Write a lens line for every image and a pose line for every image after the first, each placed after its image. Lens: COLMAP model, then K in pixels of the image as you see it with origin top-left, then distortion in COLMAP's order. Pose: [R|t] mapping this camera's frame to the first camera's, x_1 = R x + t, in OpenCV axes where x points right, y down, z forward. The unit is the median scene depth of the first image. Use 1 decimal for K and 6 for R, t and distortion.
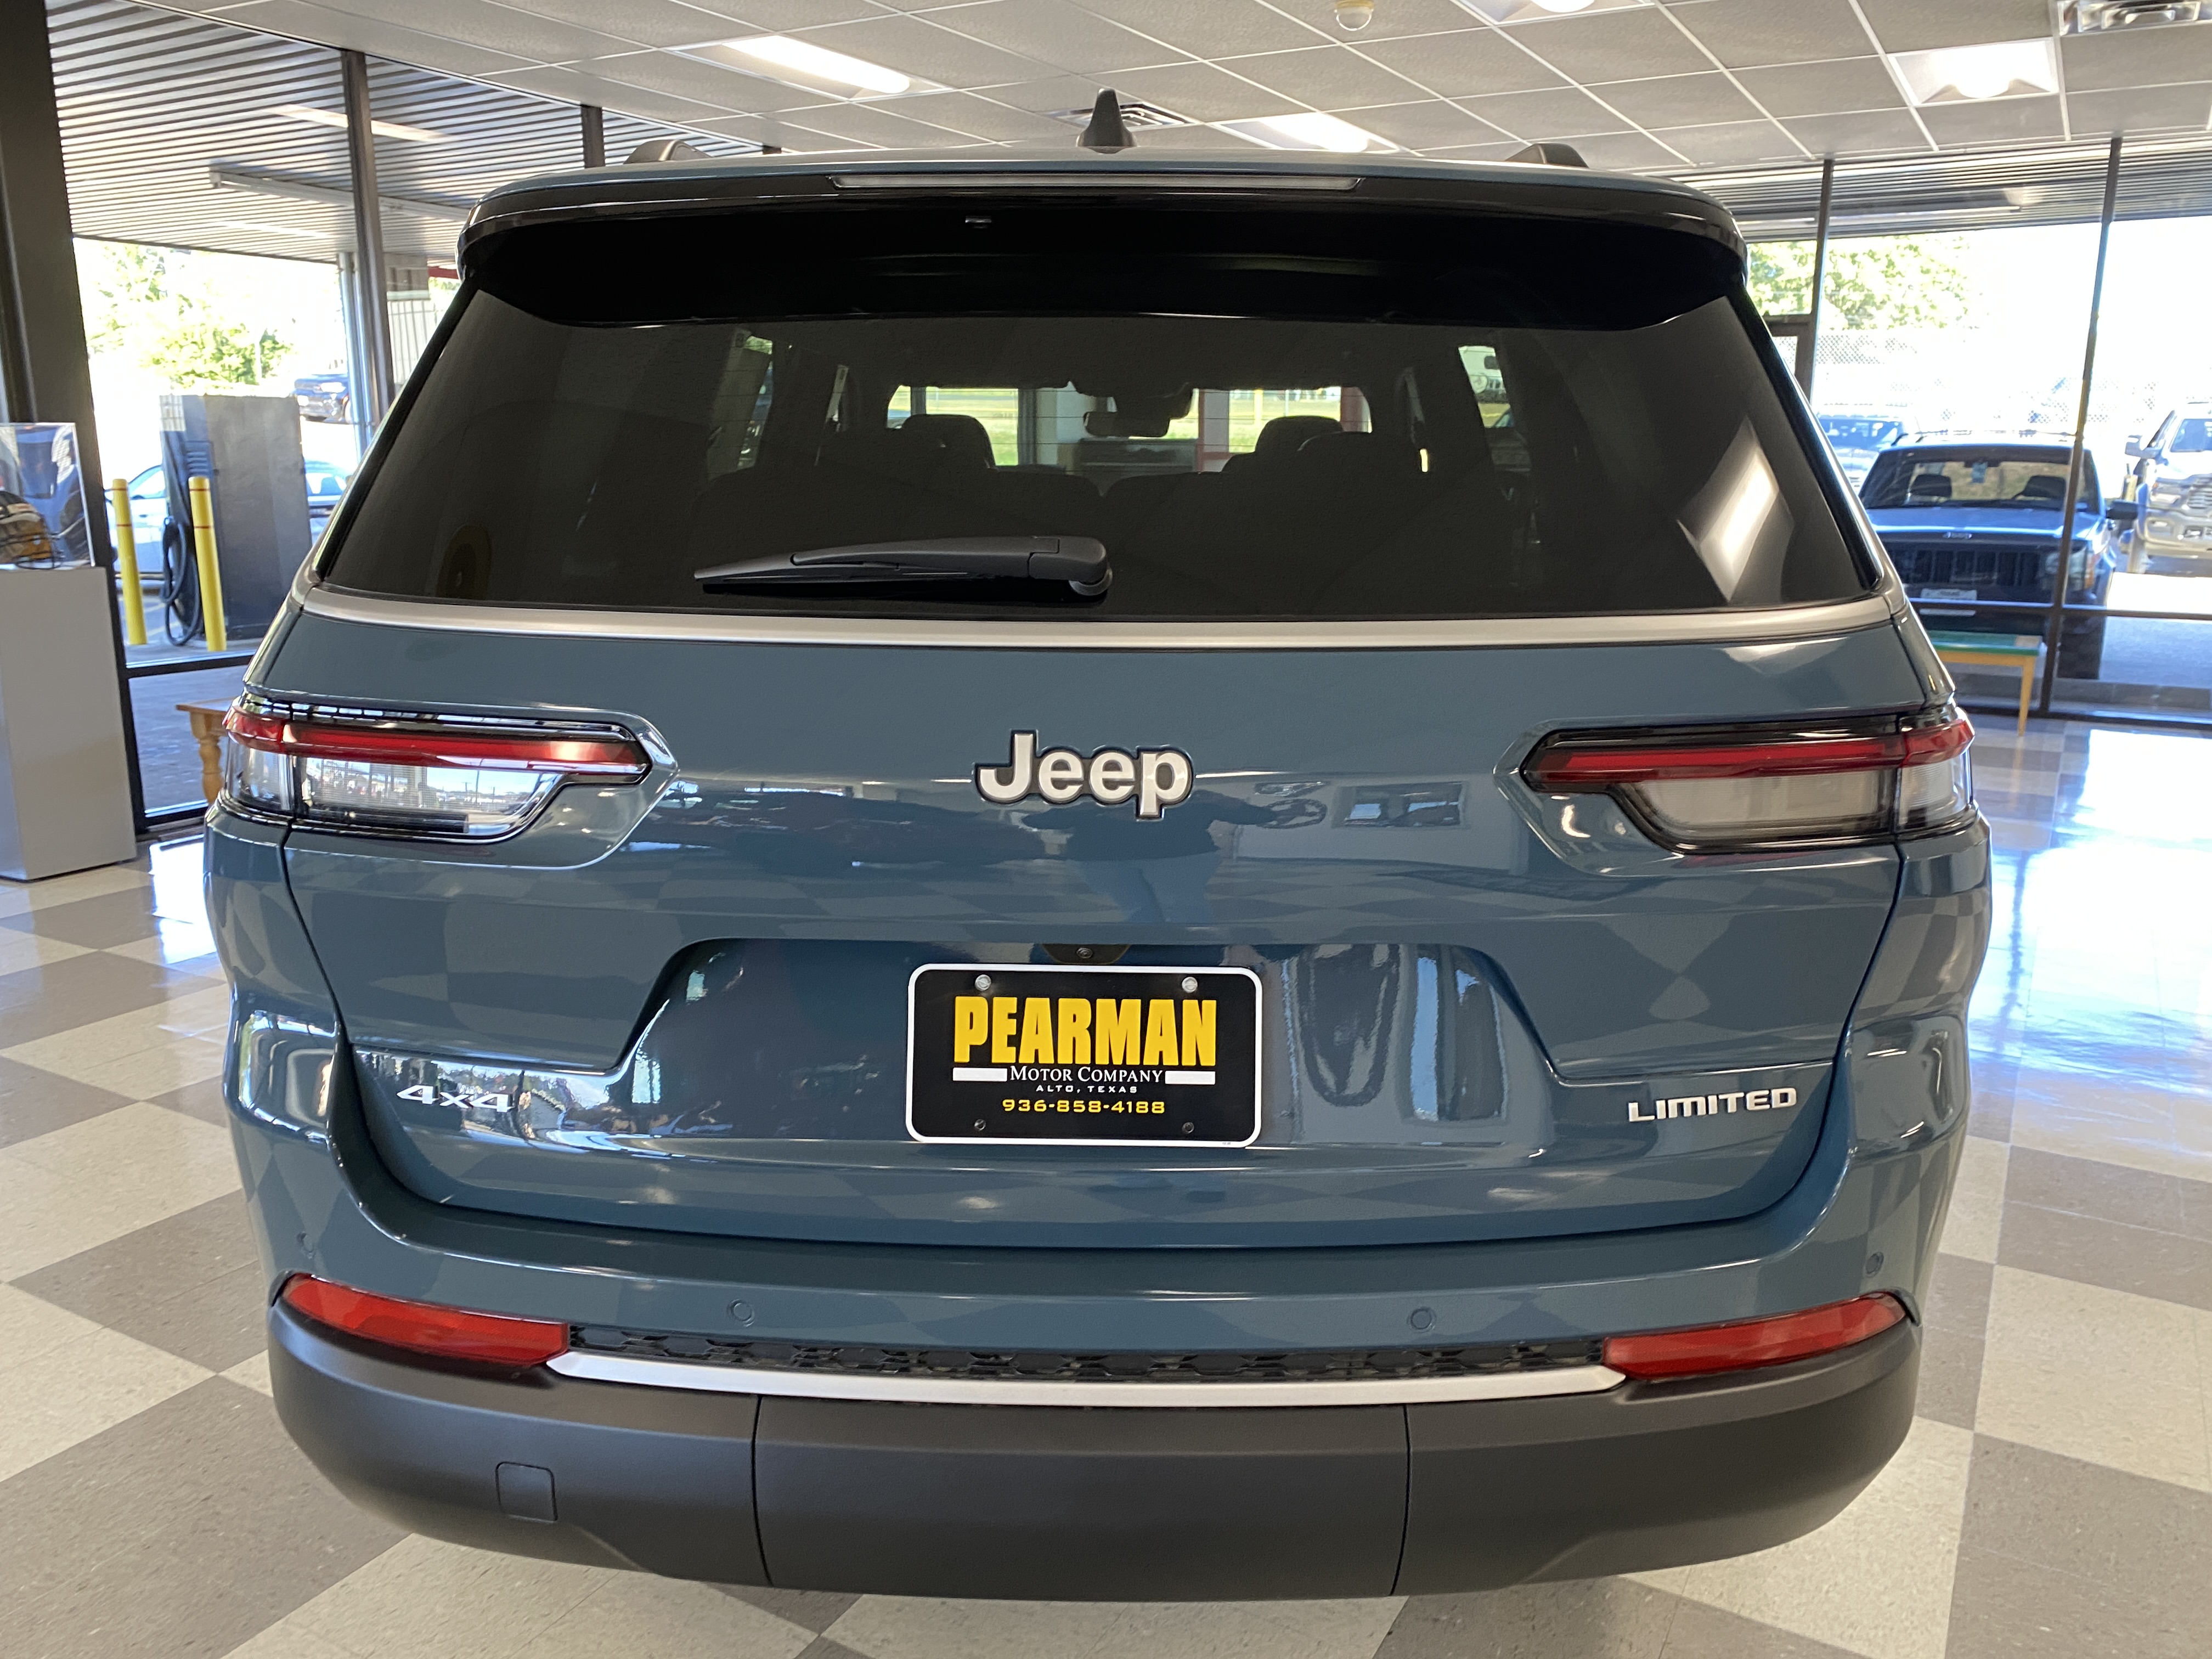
lens RADIAL K [[1668.6, 0, 1135.3], [0, 1668.6, 827.6], [0, 0, 1]] dist [0.027136, 0.001768]
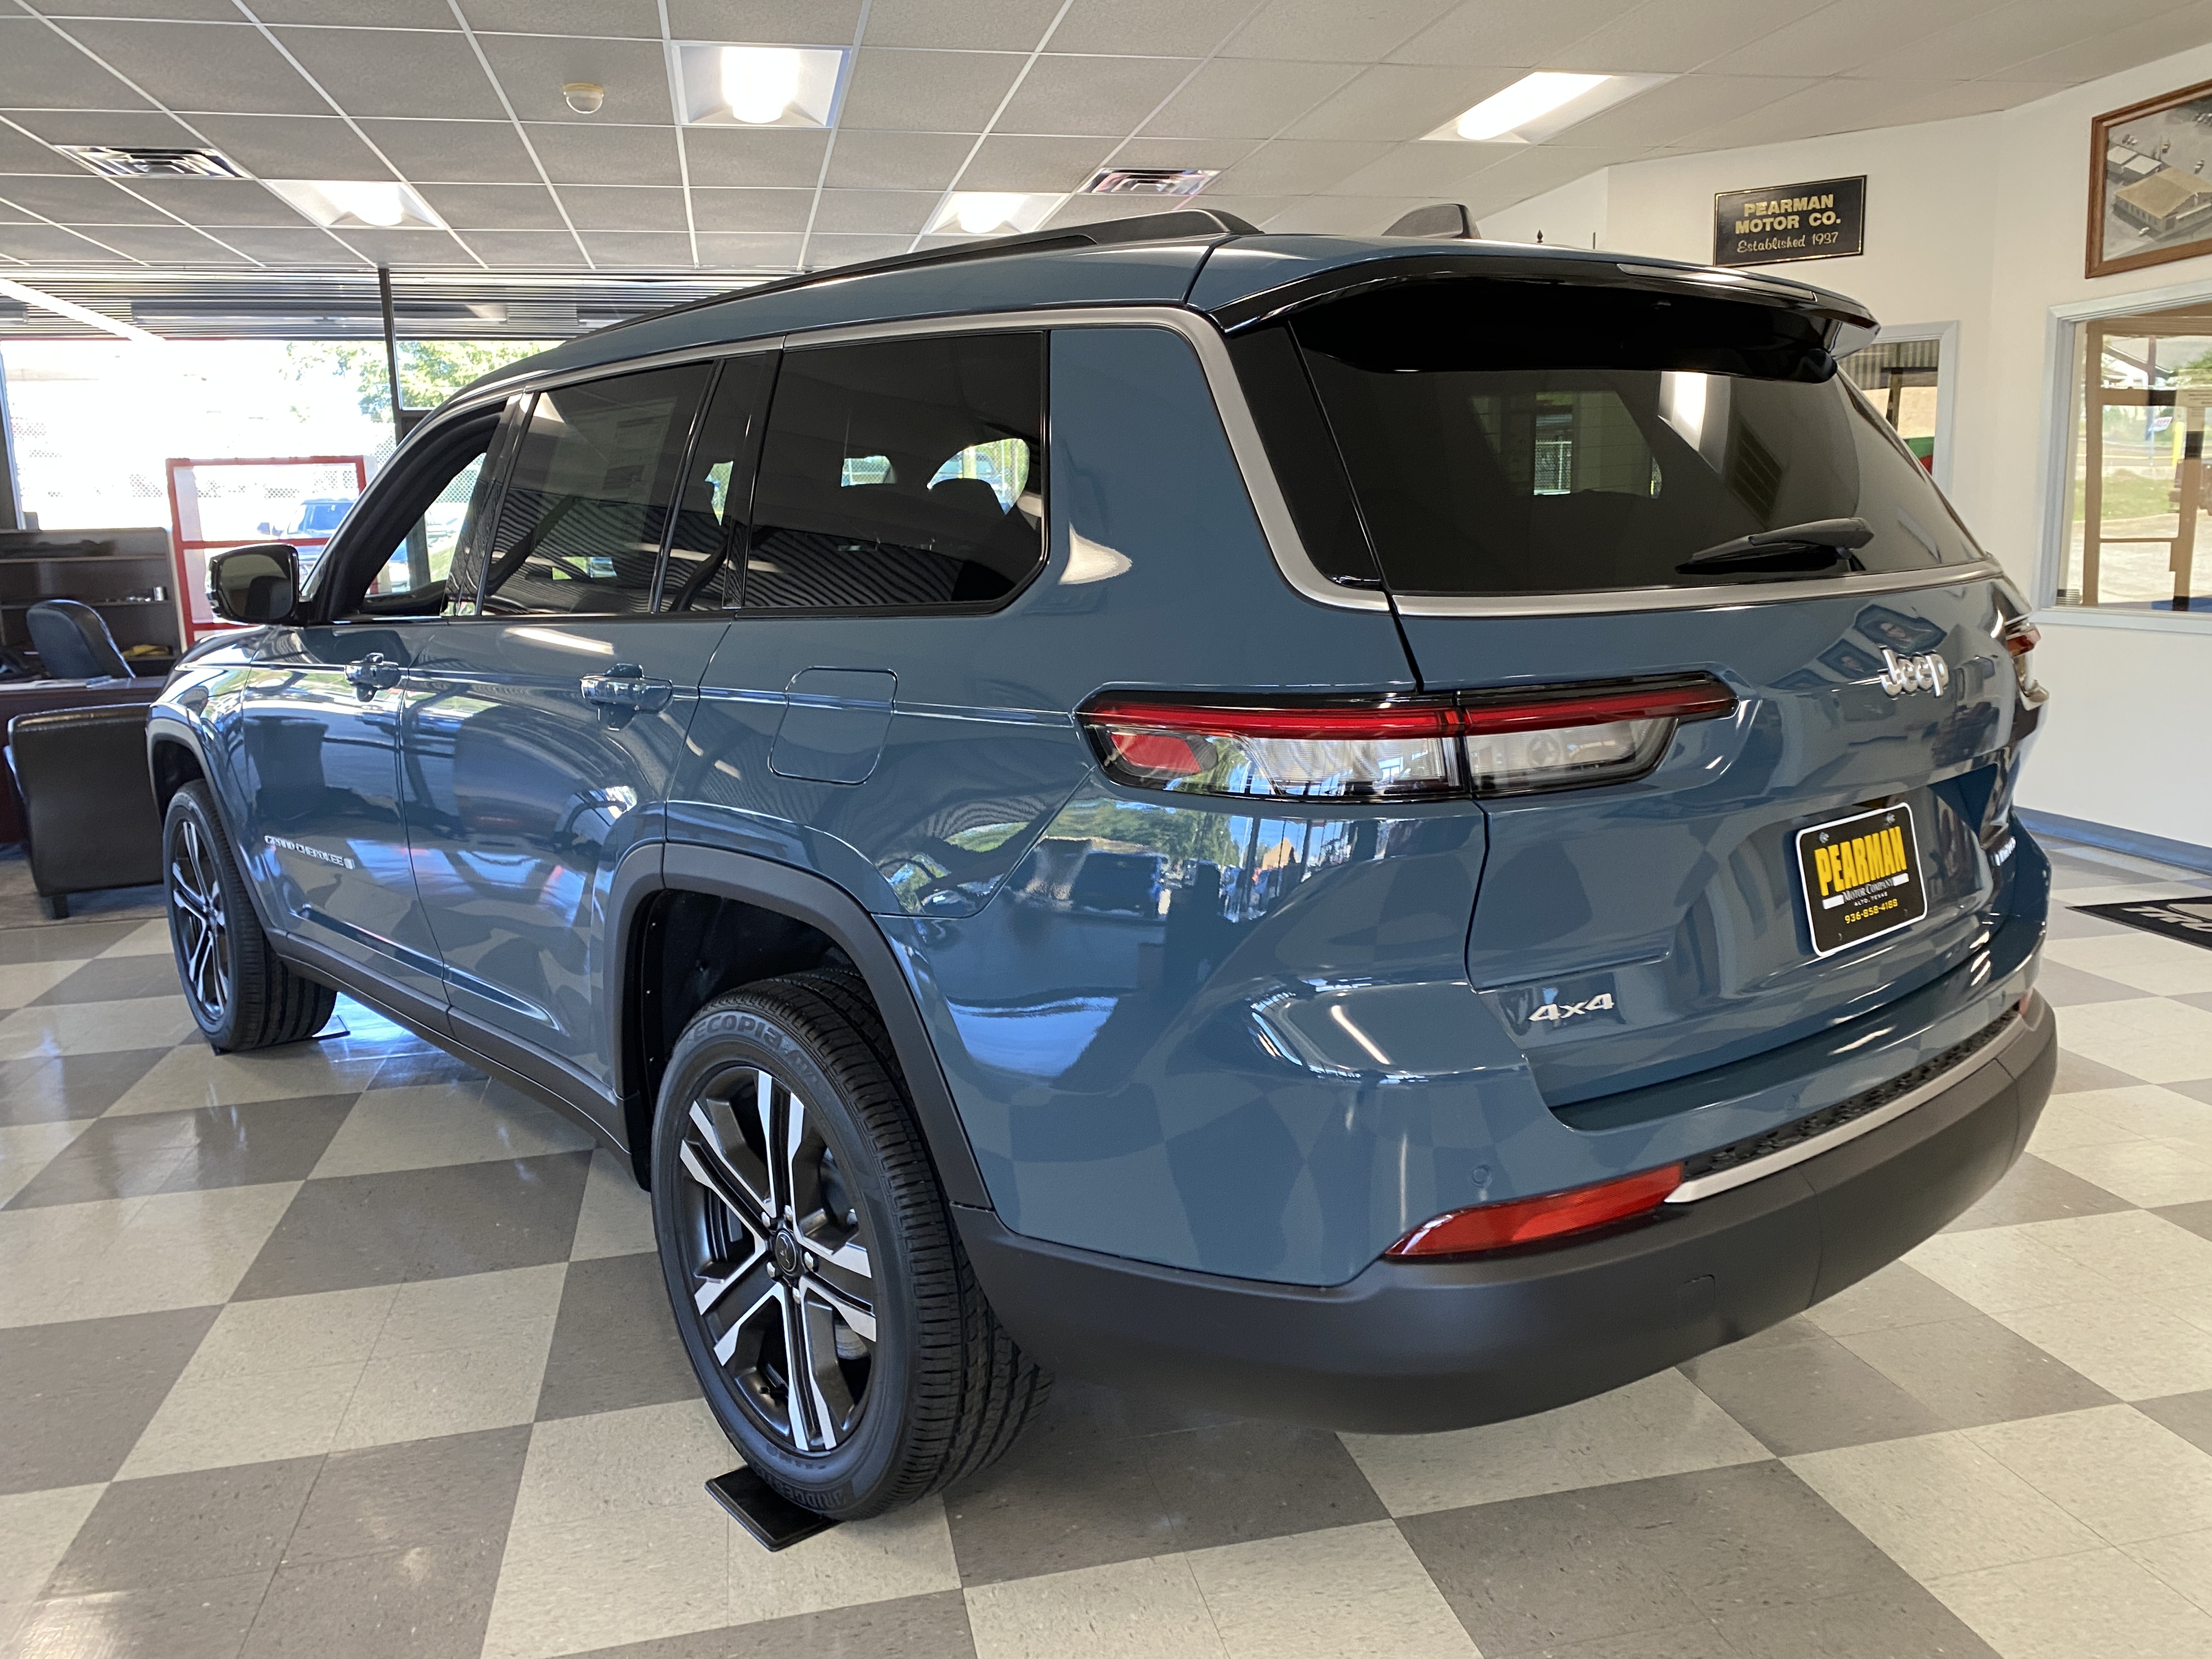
lens RADIAL K [[1663.7, 0, 1100.6], [0, 1663.7, 854.5], [0, 0, 1]] dist [0.030813, -0.007598]
pose [[0.750865, -0.157172, 0.641482, -1.012789], [0.180870, 0.983075, 0.029156, -0.031247], [-0.635207, 0.094133, 0.766584, 0.211869]]
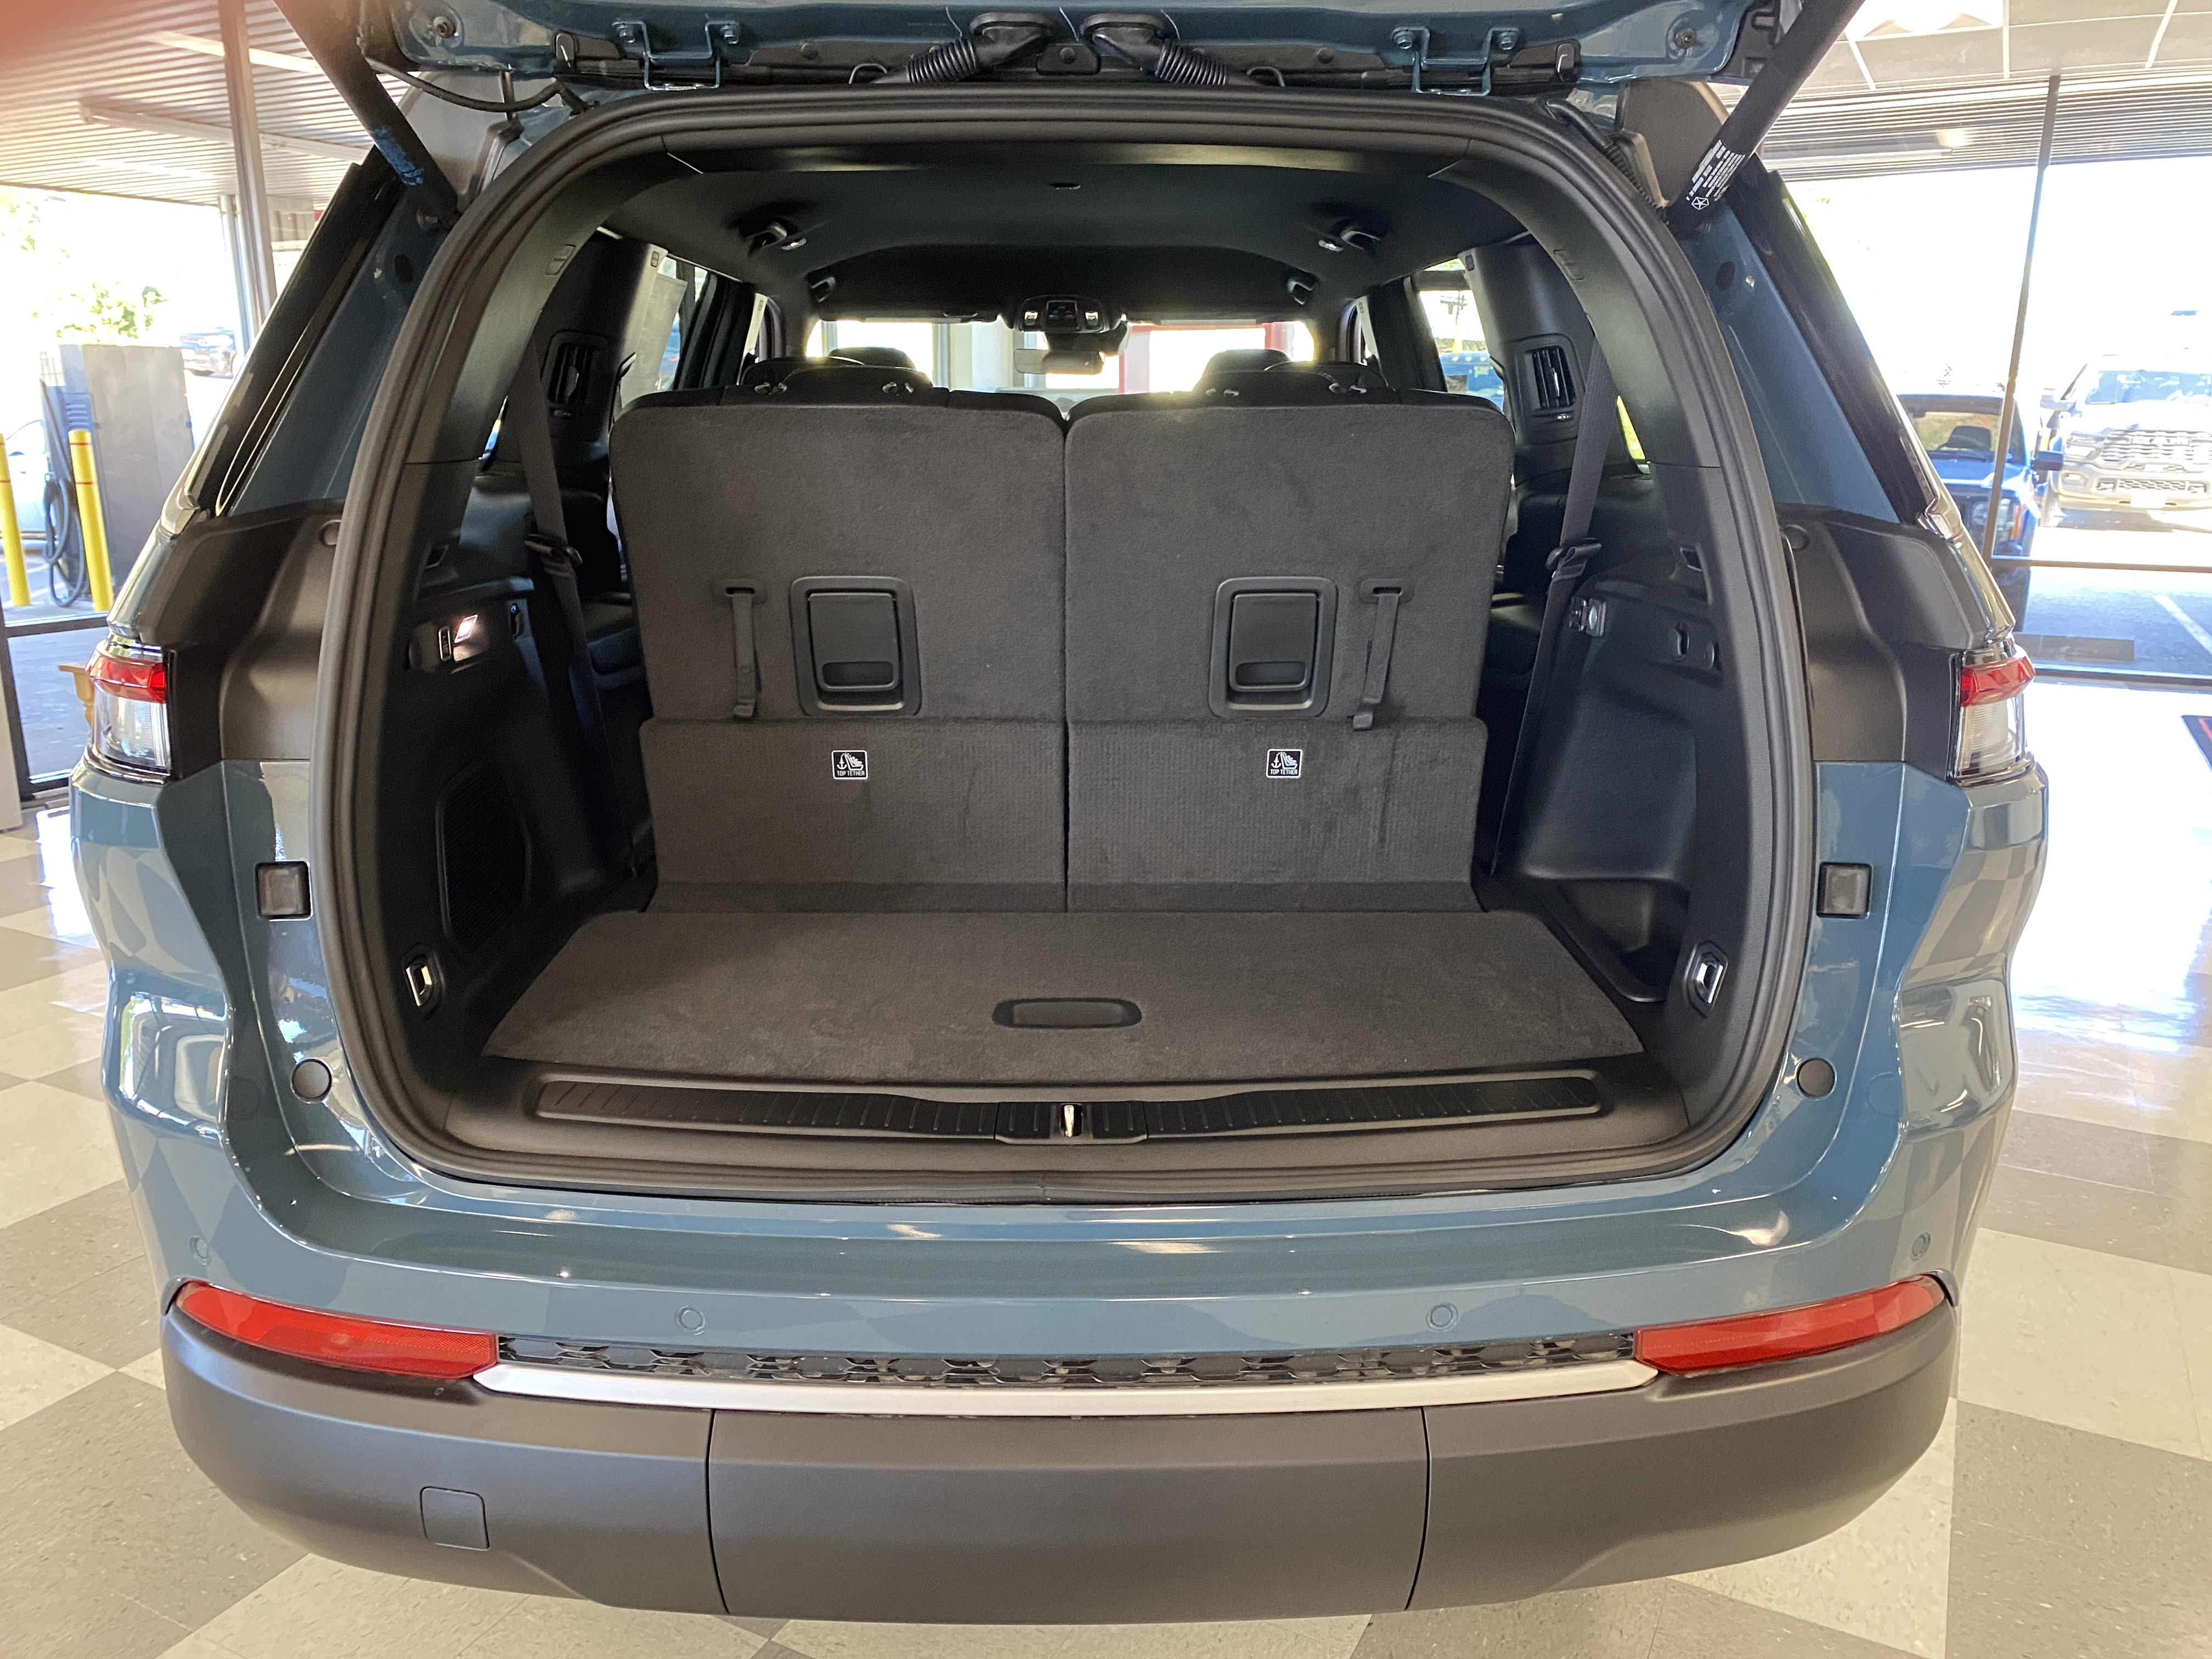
lens RADIAL K [[1663.7, 0, 1100.6], [0, 1663.7, 854.5], [0, 0, 1]] dist [0.030813, -0.007598]
pose [[0.999470, -0.008702, 0.031371, -0.027399], [0.007455, 0.999186, 0.039642, 0.002704], [-0.031691, -0.039387, 0.998721, 0.069057]]
